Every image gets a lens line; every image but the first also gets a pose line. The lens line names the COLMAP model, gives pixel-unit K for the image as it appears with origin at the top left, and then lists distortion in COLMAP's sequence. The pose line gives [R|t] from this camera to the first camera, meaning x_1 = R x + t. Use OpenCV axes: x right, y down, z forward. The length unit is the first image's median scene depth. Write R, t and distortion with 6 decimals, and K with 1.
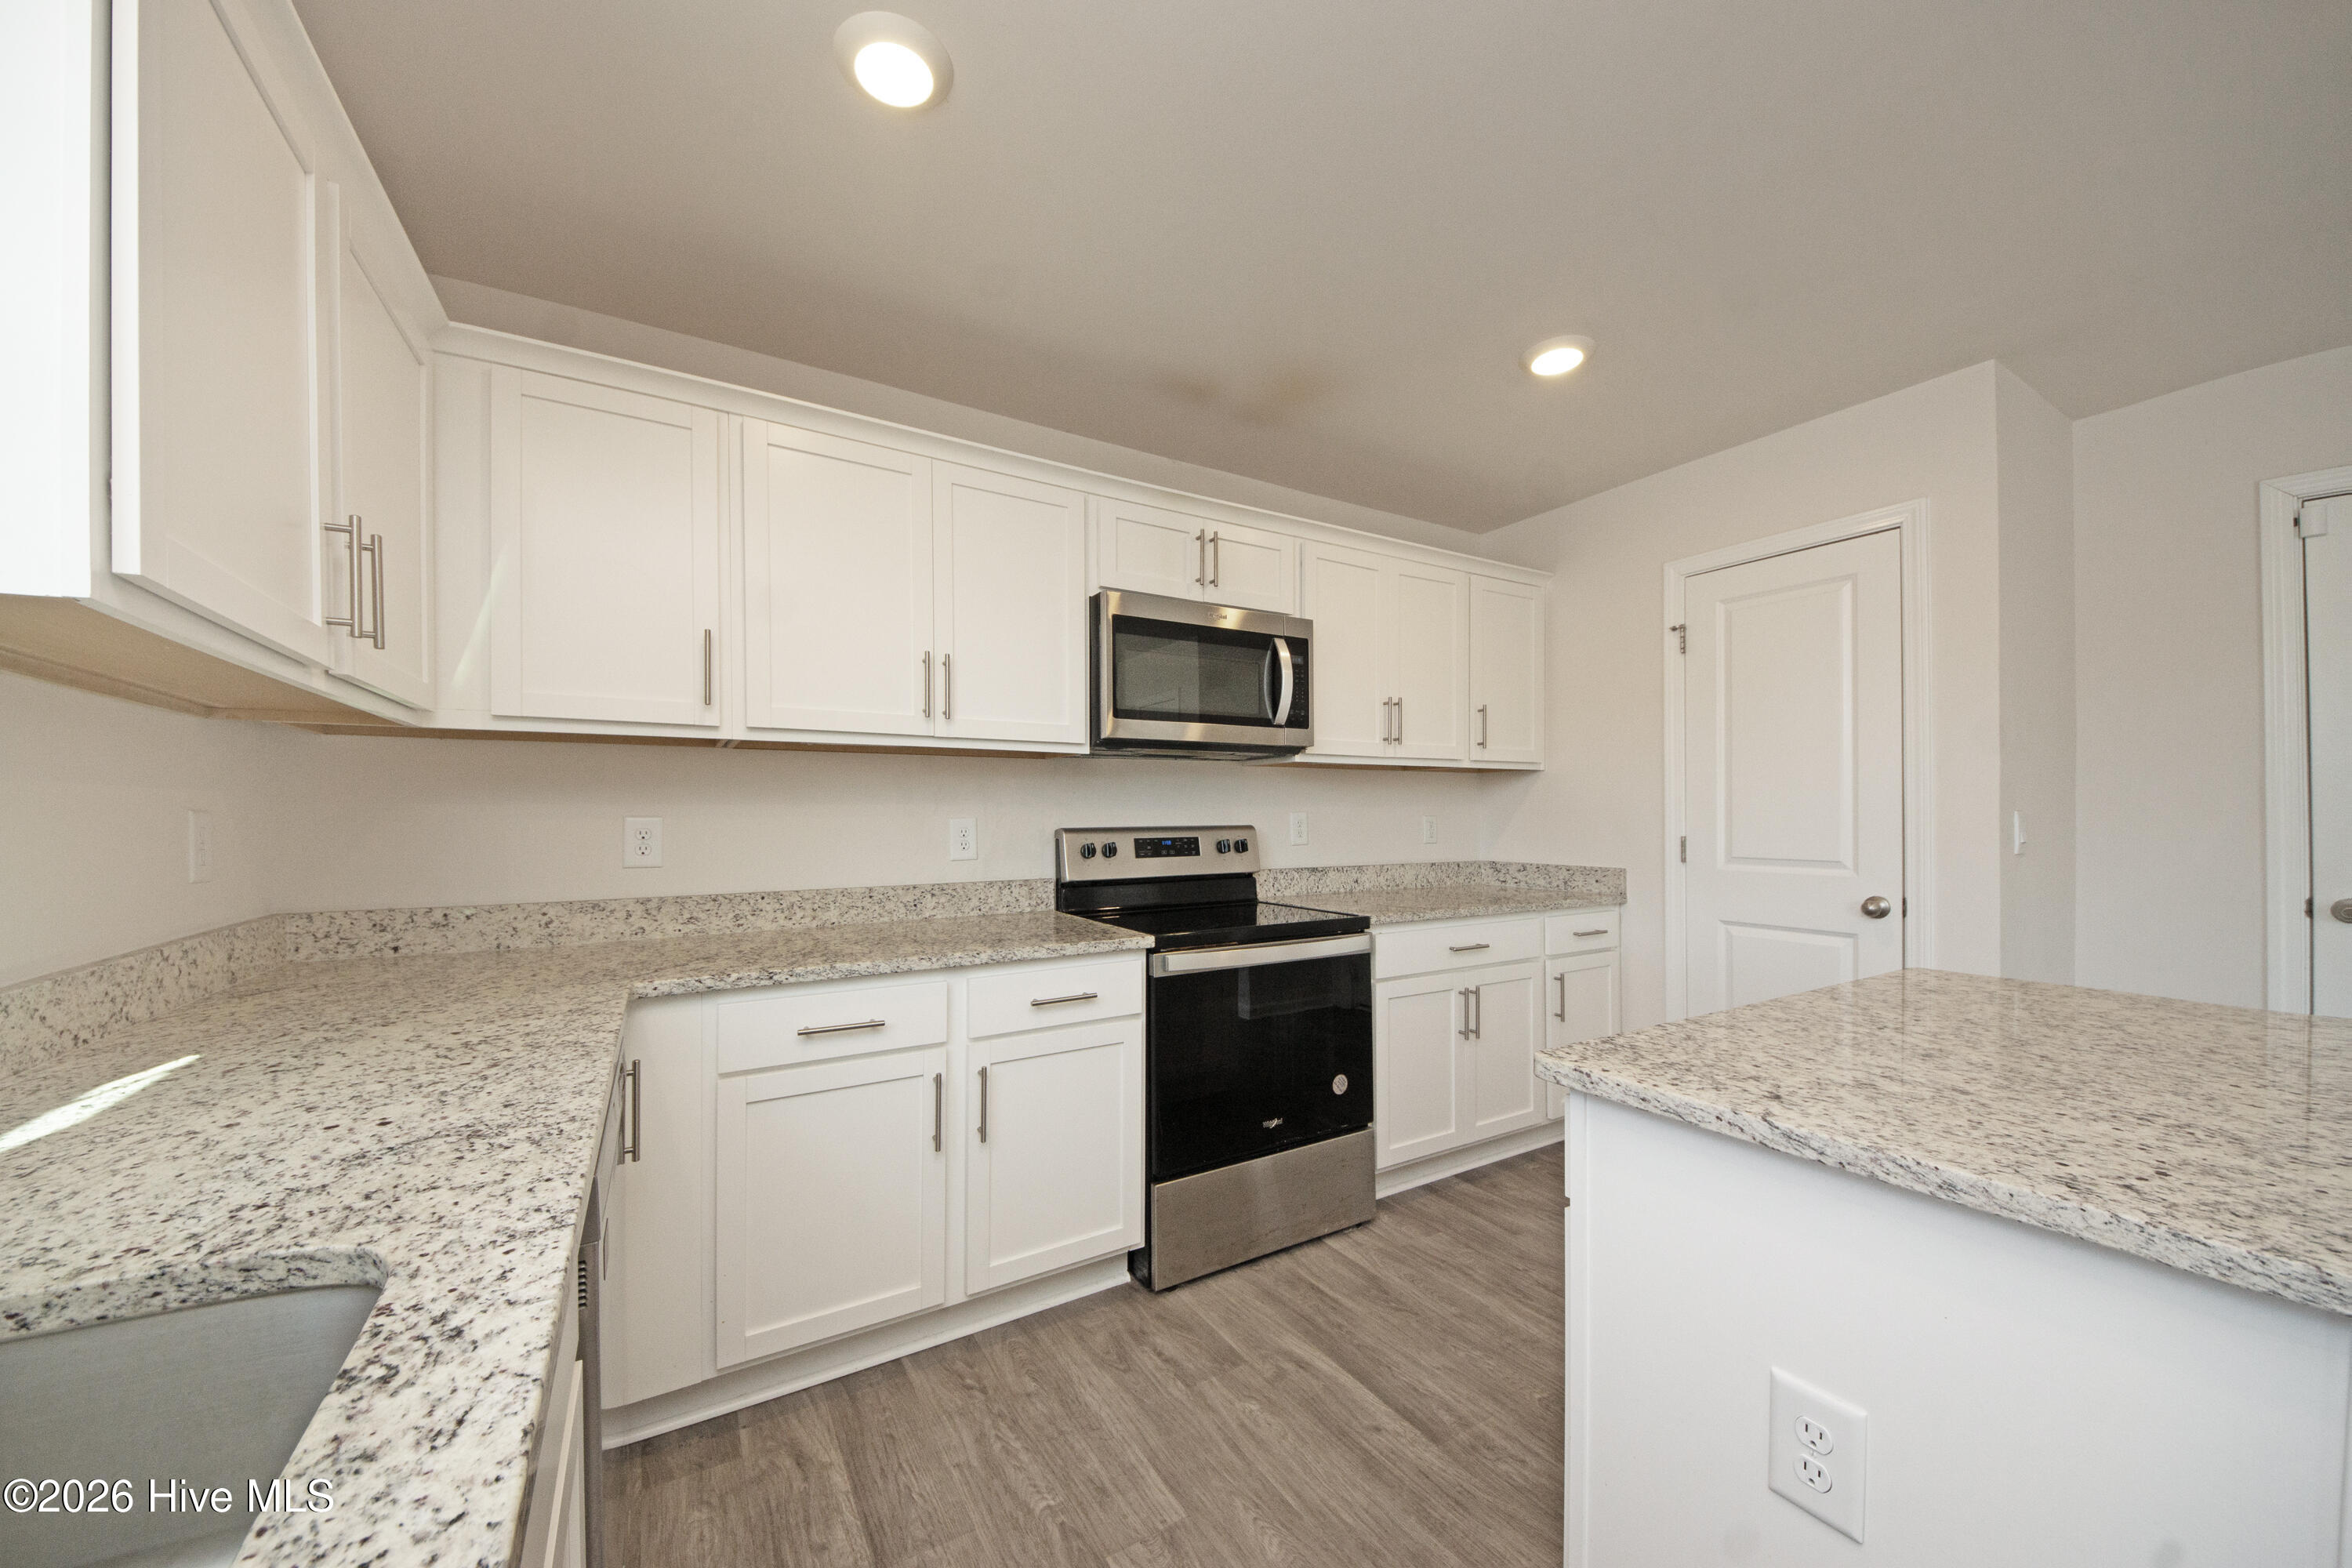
lens RADIAL K [[840.1, 0, 1153.0], [0, 840.1, 833.9], [0, 0, 1]] dist [-0.006439, -0.000872]
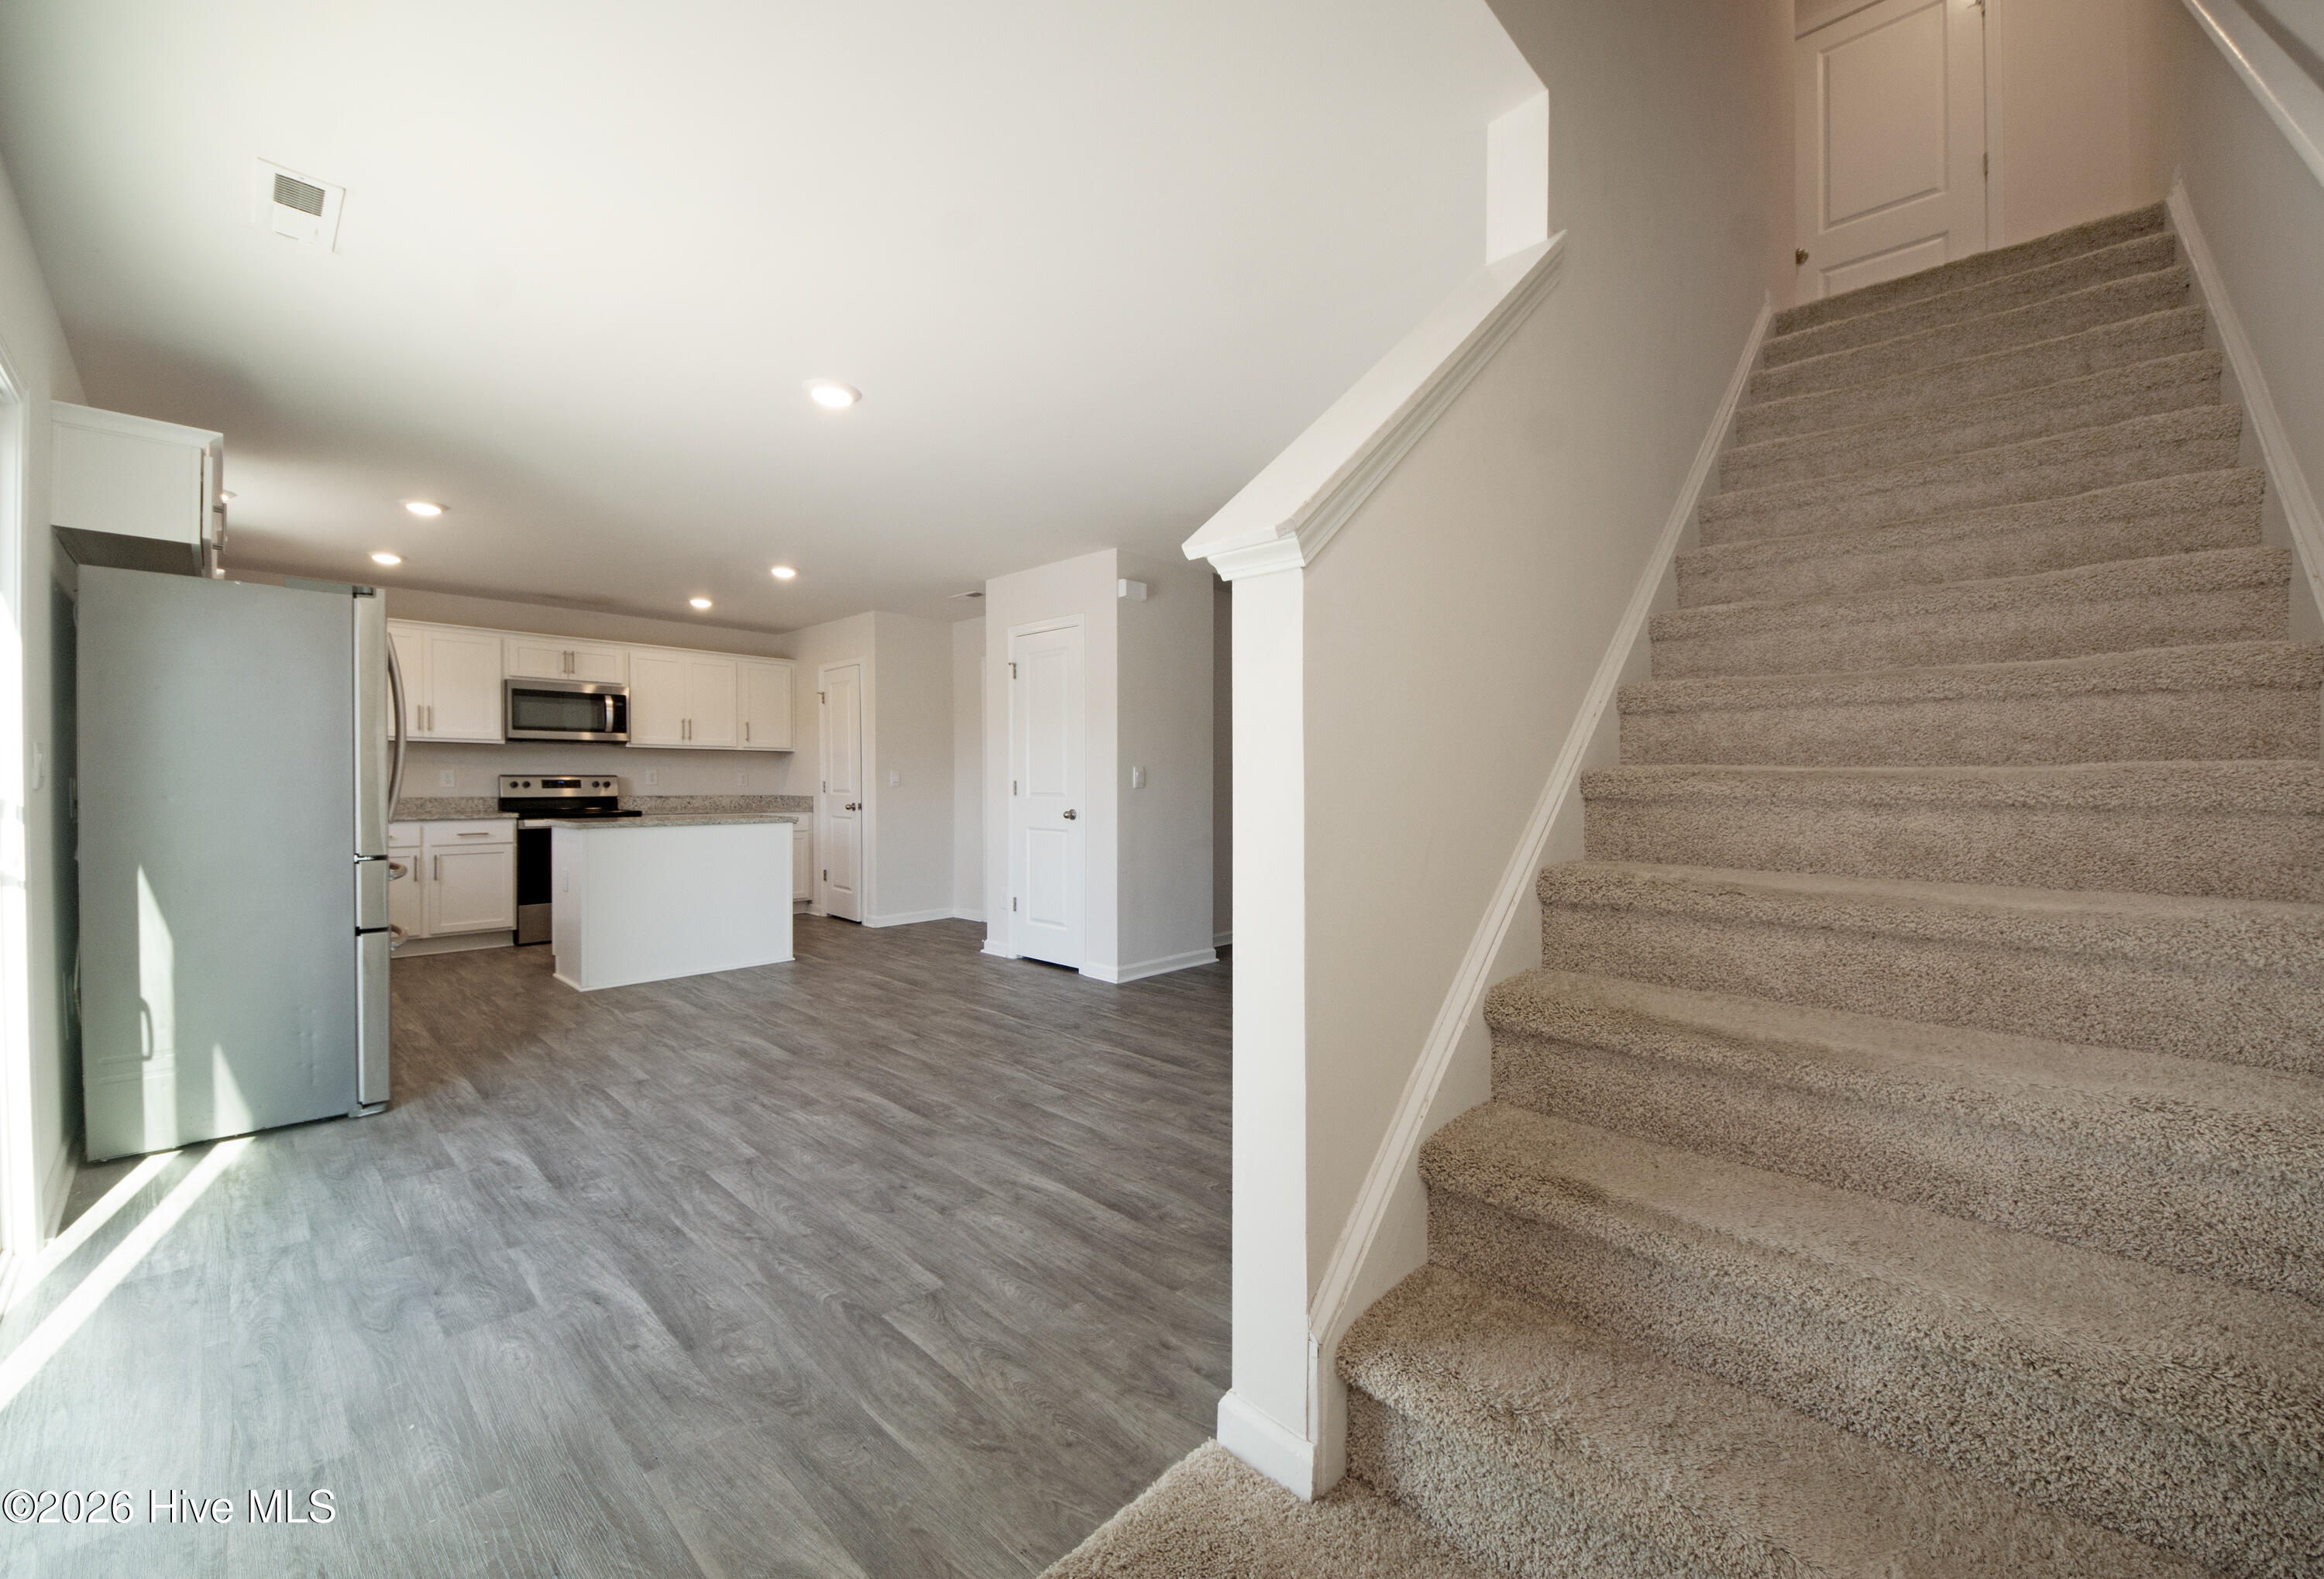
lens RADIAL K [[896.0, 0, 1148.5], [0, 896.0, 797.7], [0, 0, 1]] dist [-0.002366, 0.000066]
pose [[0.971606, 0.002114, 0.236595, 1.144468], [0.000014, 0.999960, -0.008995, 0.087523], [-0.236605, 0.008743, 0.971567, -2.010315]]
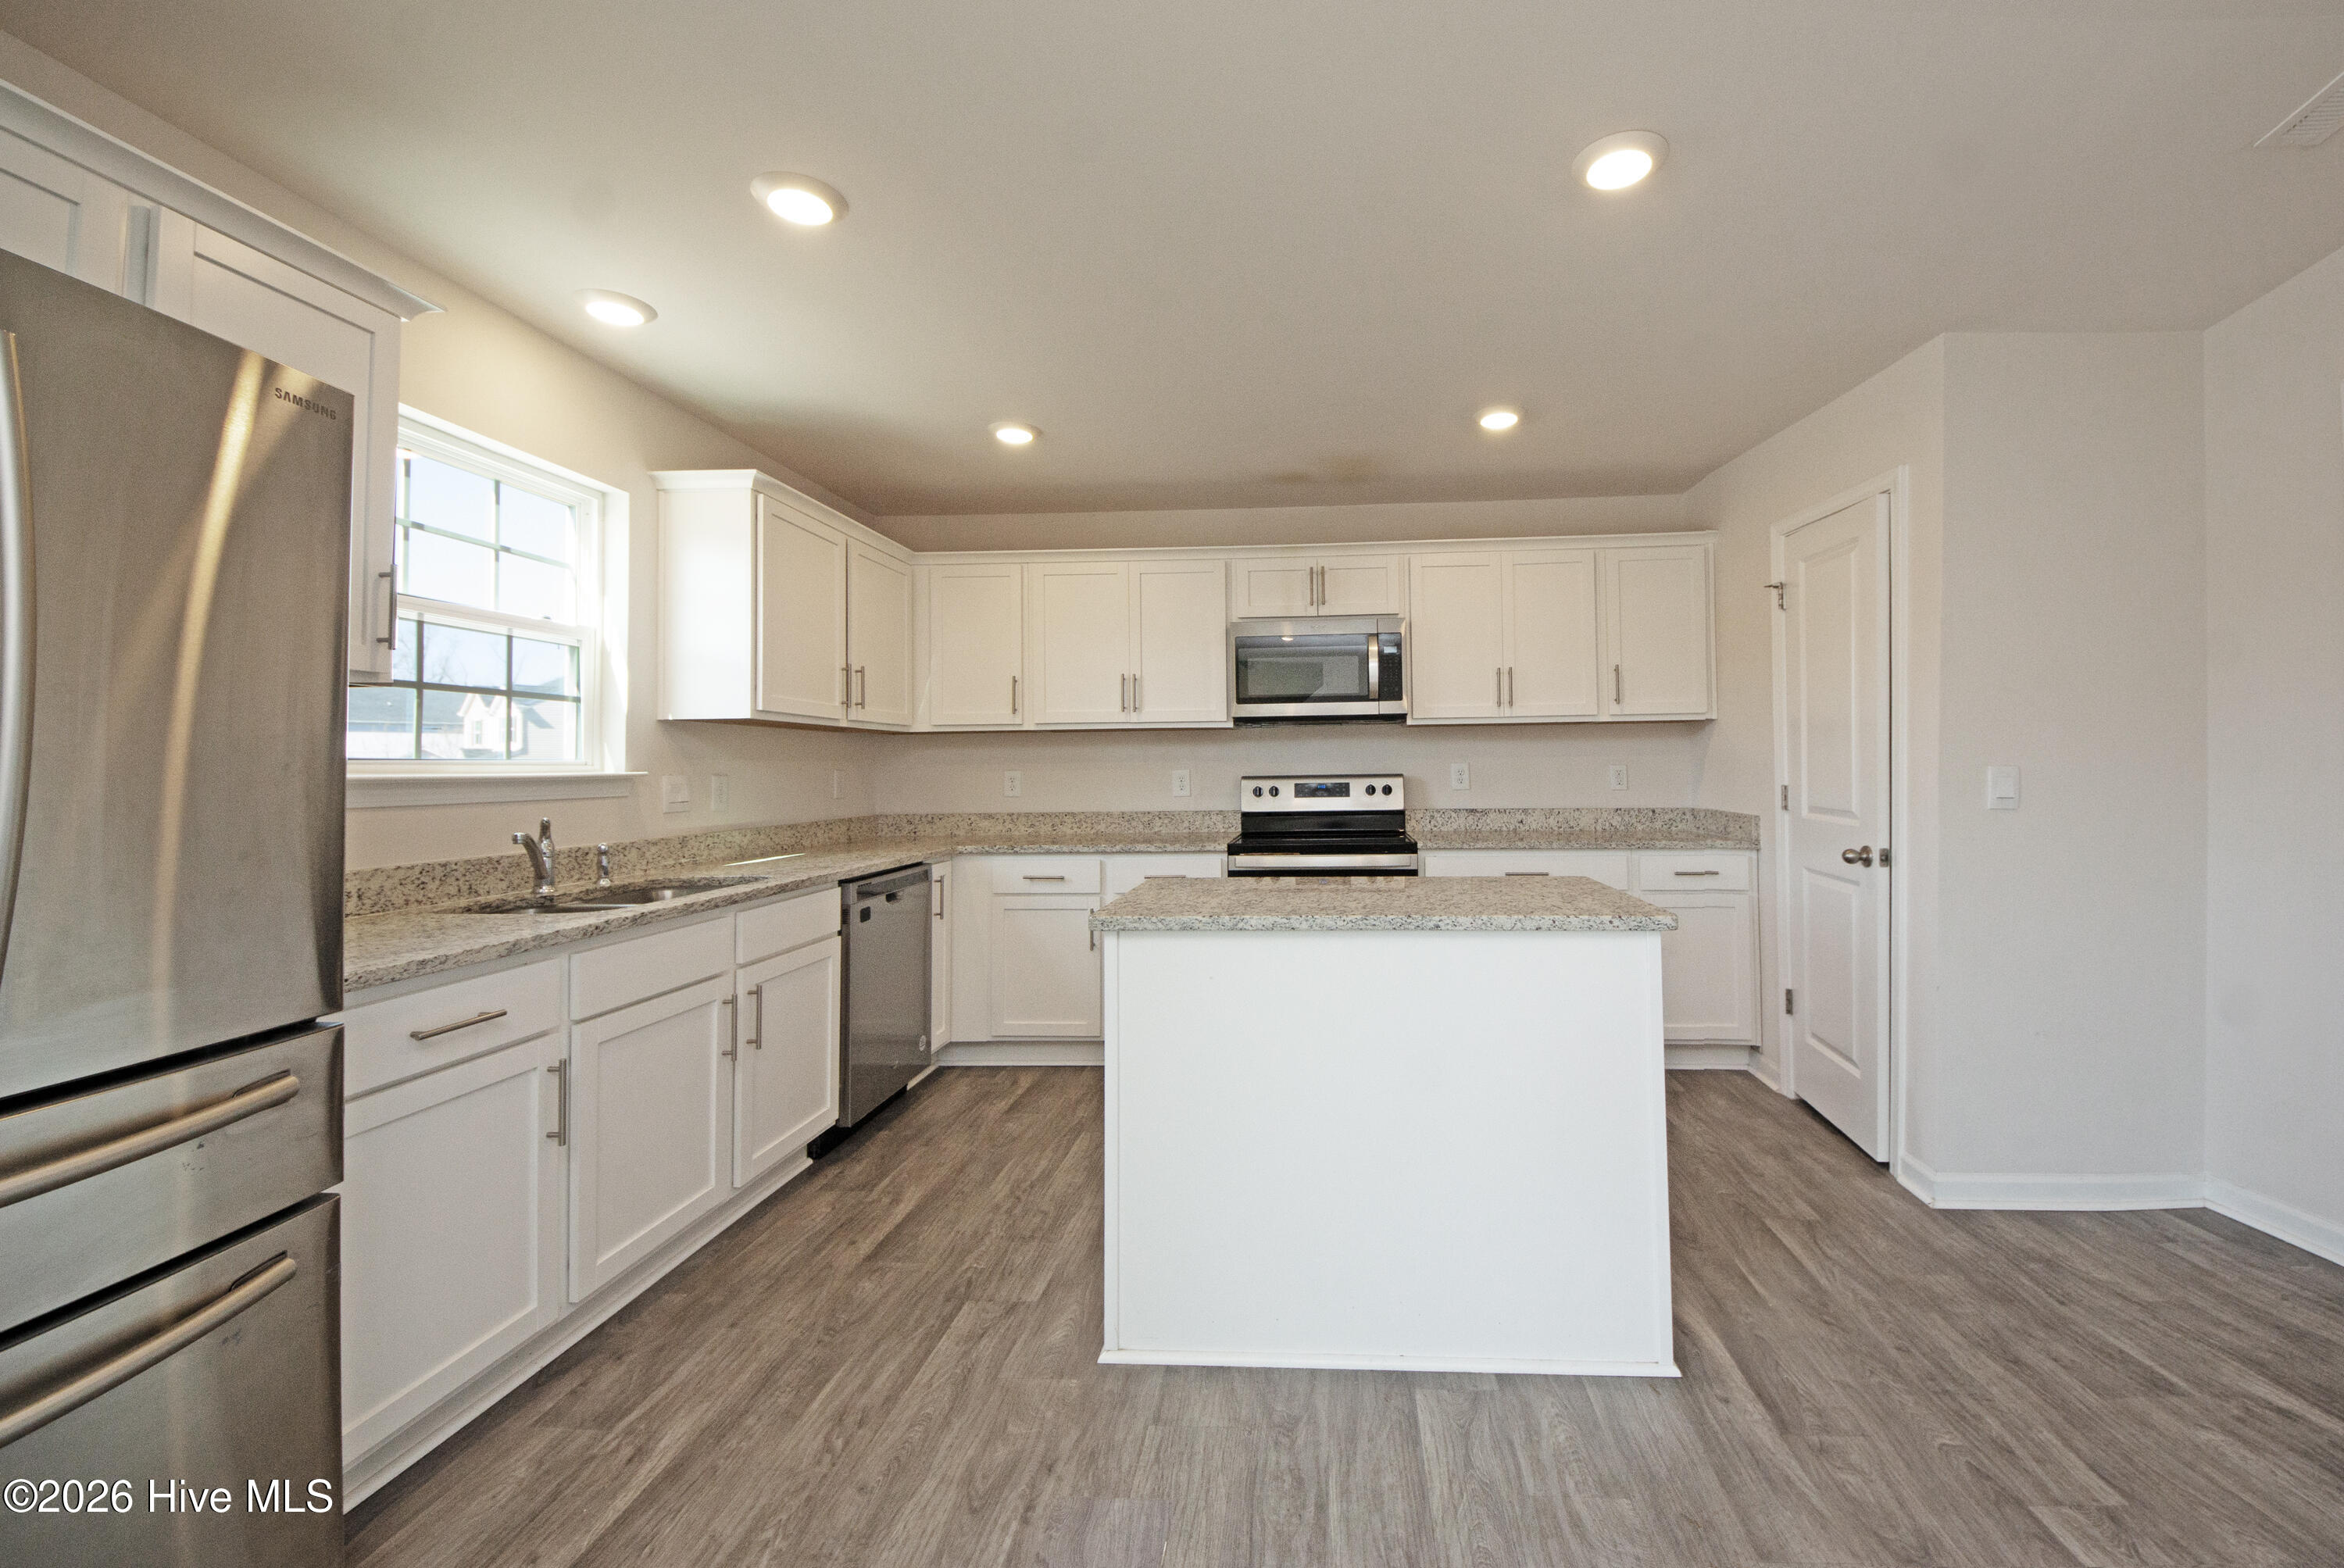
lens RADIAL K [[946.0, 0, 1273.1], [0, 946.0, 743.9], [0, 0, 1]] dist [0.005755, -0.002409]
pose [[0.810978, -0.021369, -0.584686, 0.998654], [-0.004219, 0.999093, -0.042367, 0.007310], [0.585061, 0.036826, 0.810153, -0.357614]]
